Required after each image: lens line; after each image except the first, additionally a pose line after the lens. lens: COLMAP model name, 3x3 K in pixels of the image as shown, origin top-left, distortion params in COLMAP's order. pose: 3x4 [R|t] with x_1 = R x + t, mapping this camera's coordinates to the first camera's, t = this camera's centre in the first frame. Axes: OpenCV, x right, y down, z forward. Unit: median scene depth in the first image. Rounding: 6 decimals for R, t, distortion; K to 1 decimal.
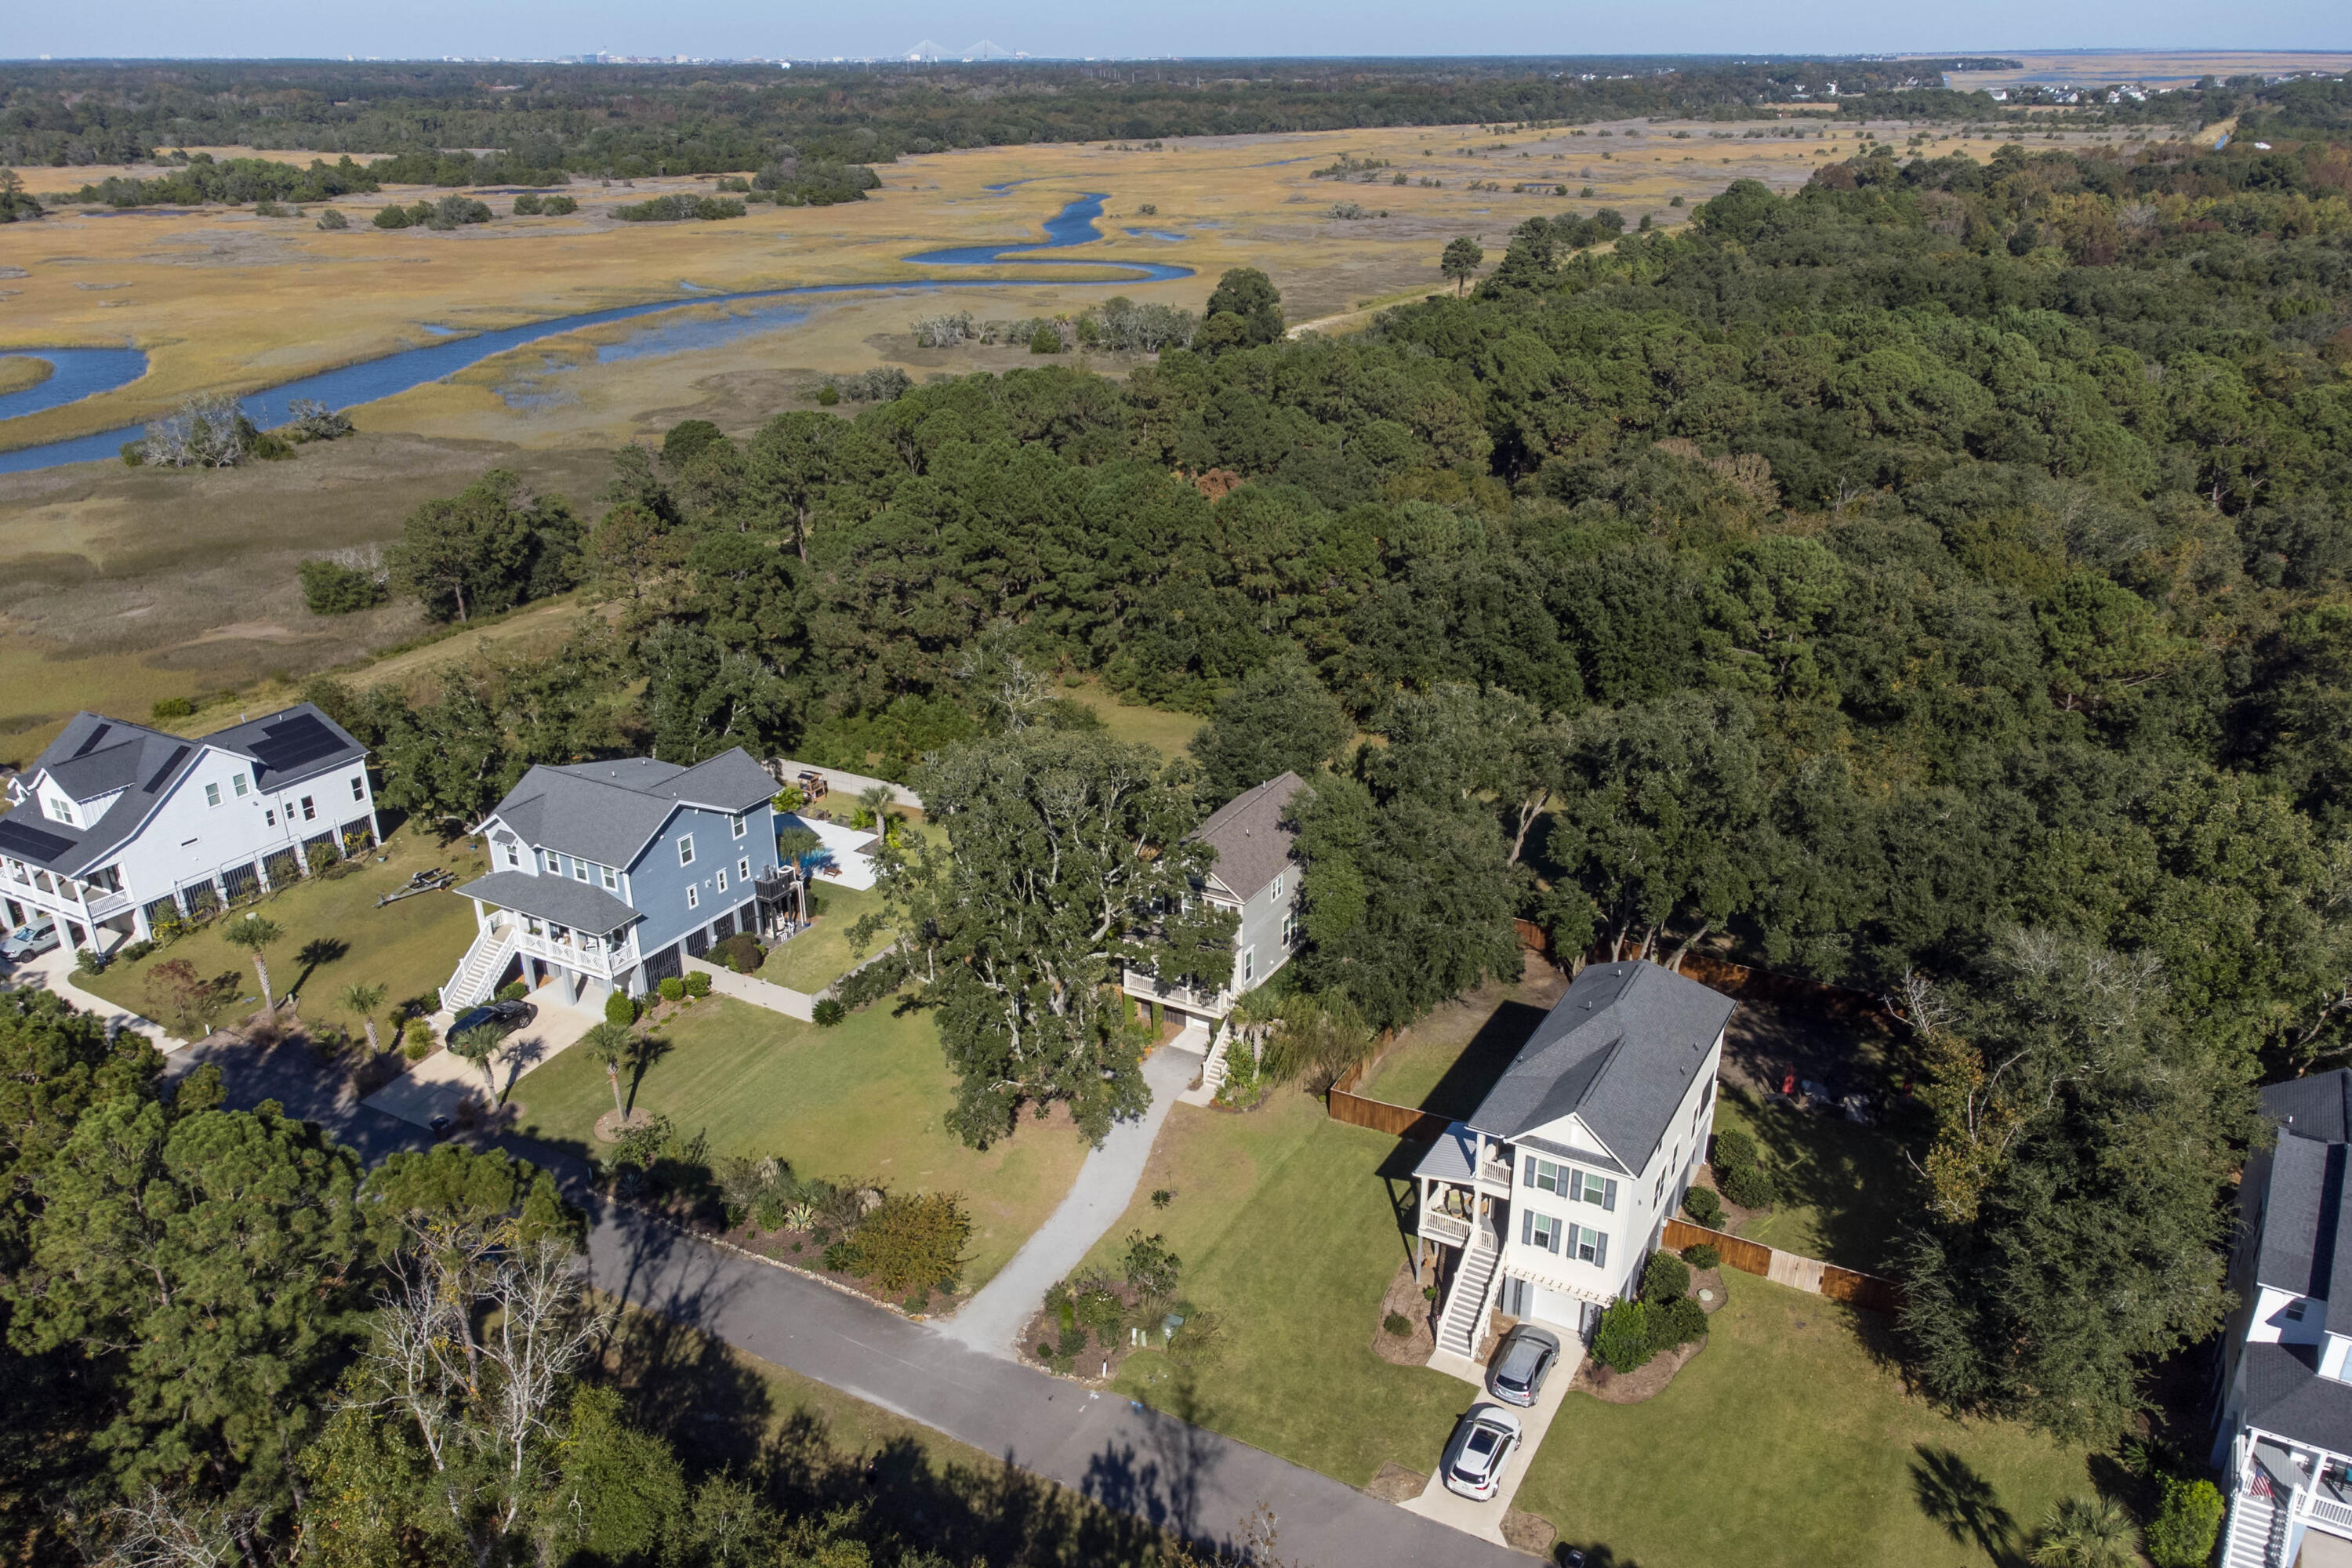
lens RADIAL K [[1753.6, 0, 1188.6], [0, 1753.6, 777.4], [0, 0, 1]] dist [0.016162, 0.004729]
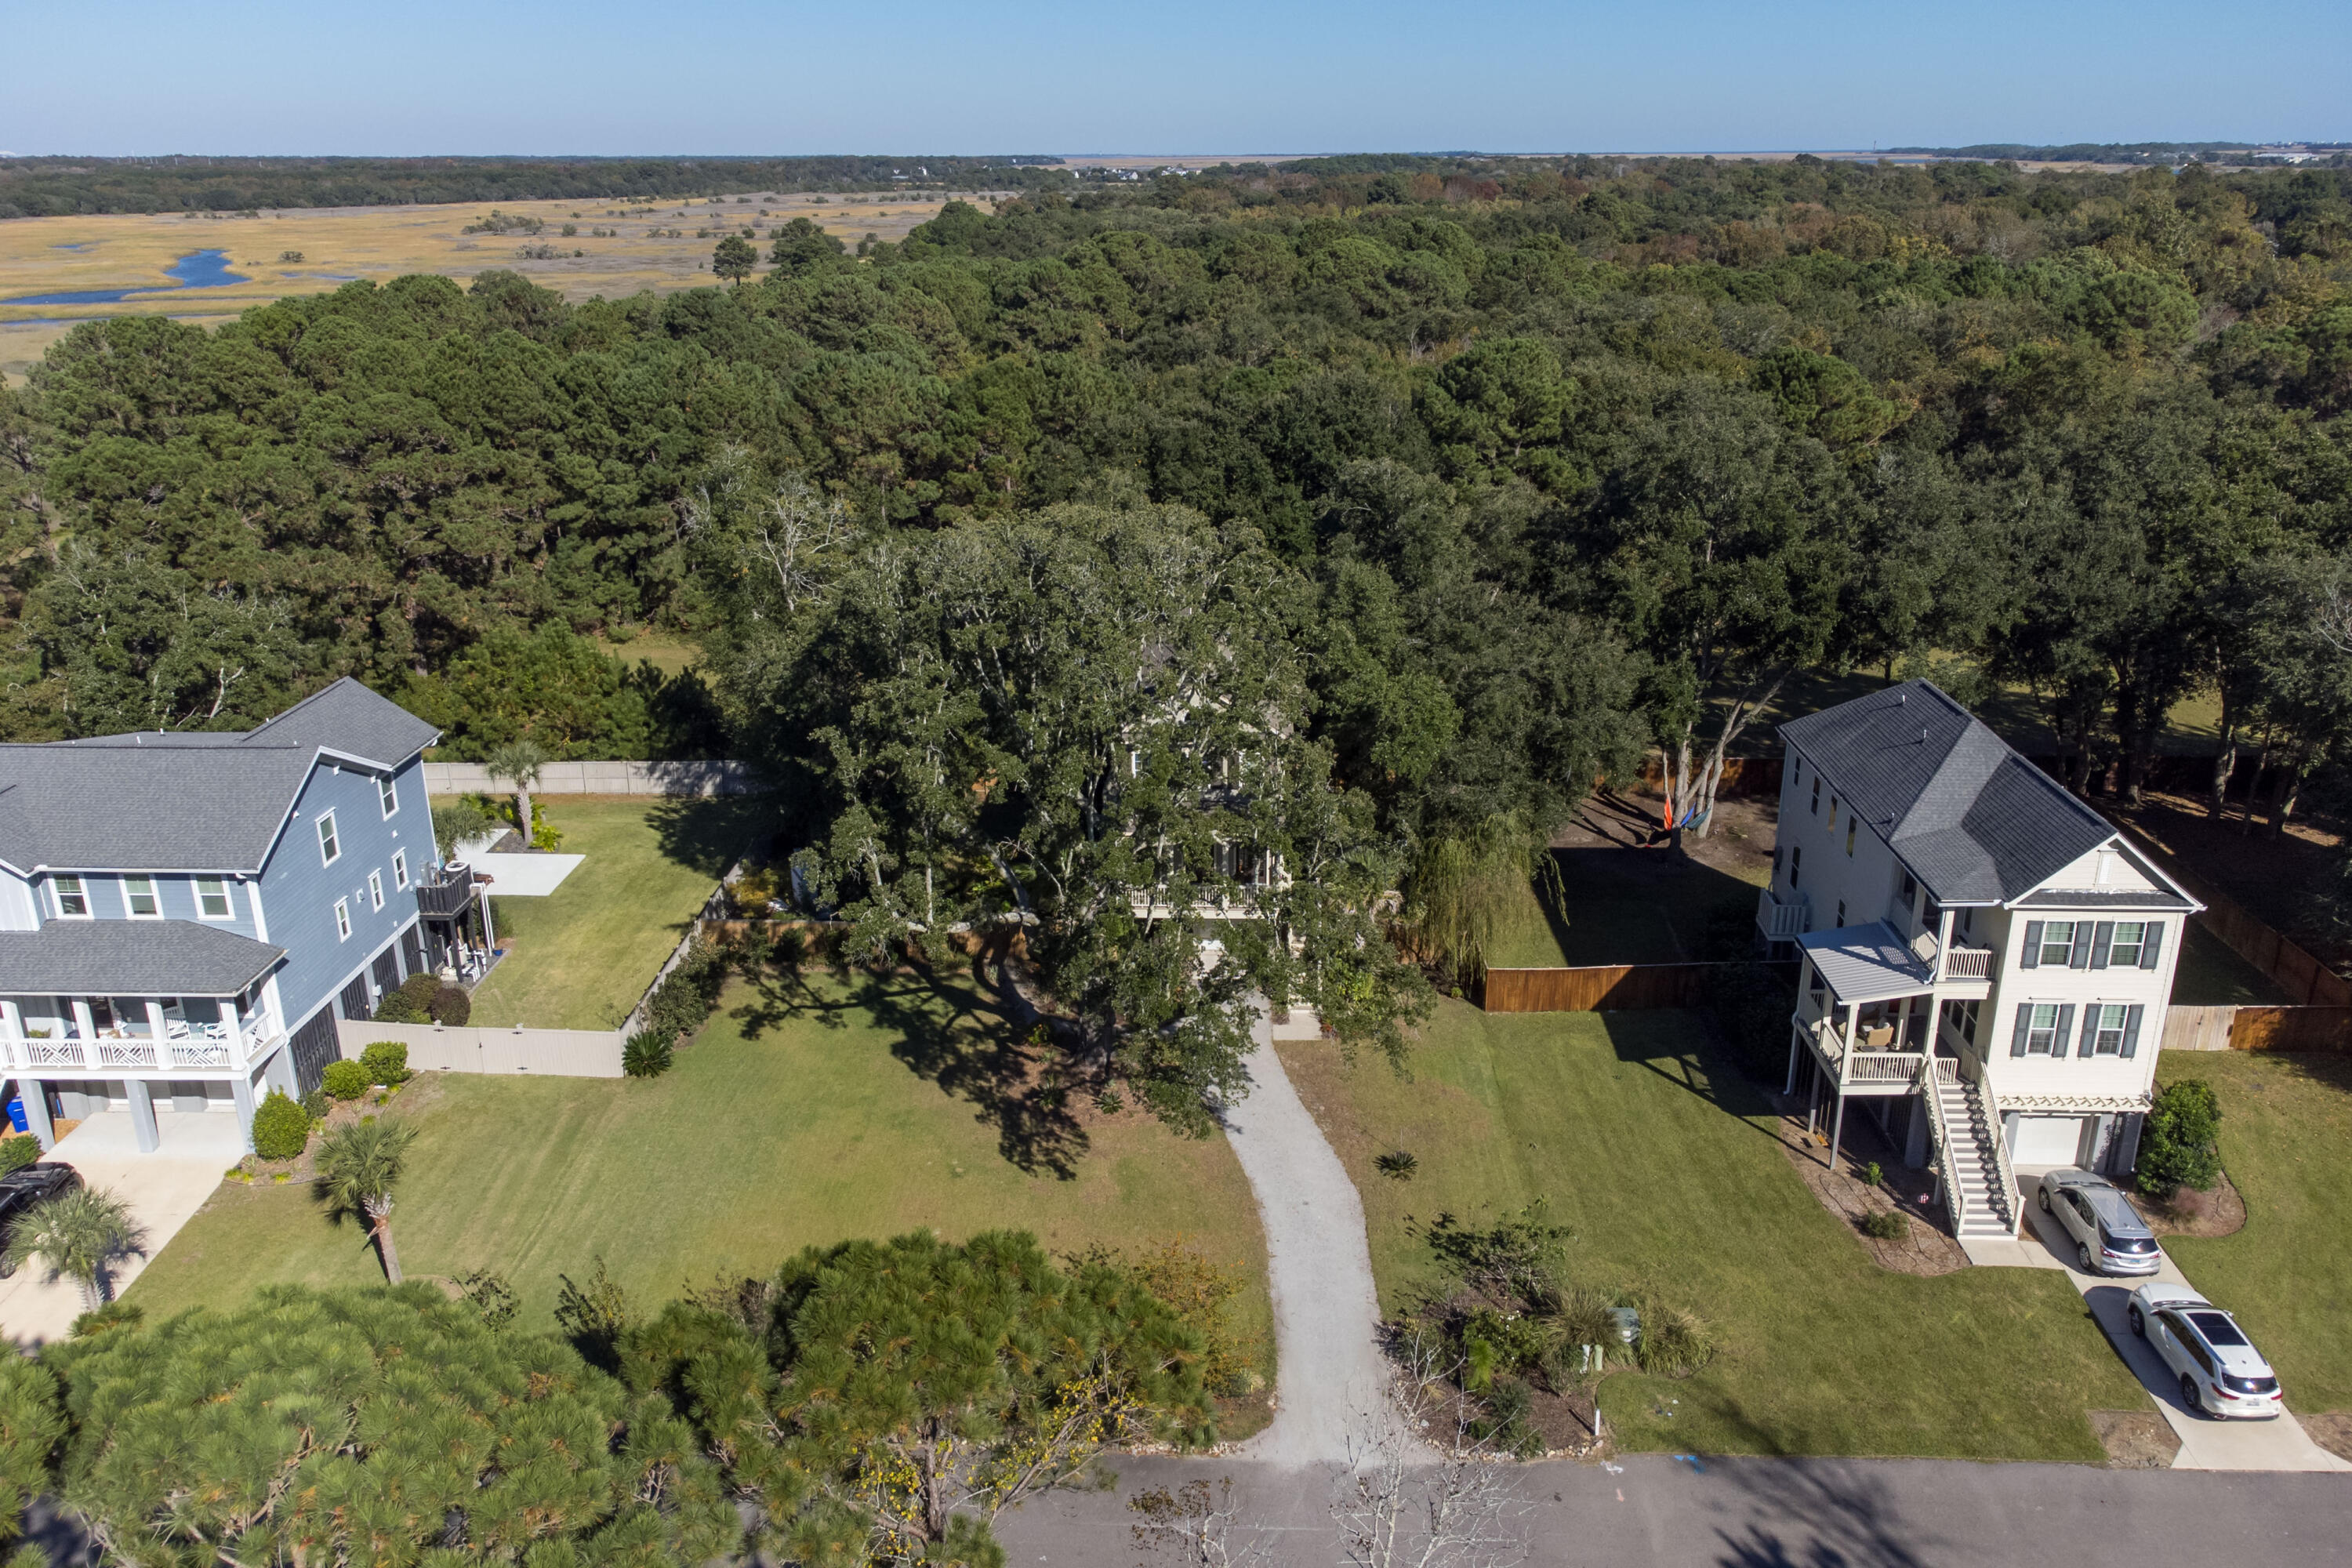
lens RADIAL K [[1758.5, 0, 1184.3], [0, 1758.5, 703.6], [0, 0, 1]] dist [-0.009931, 0.054383]
pose [[0.890740, -0.140623, 0.432213, -0.296564], [0.175590, 0.983573, -0.041858, 0.076065], [-0.419226, 0.113177, 0.900800, 0.378483]]
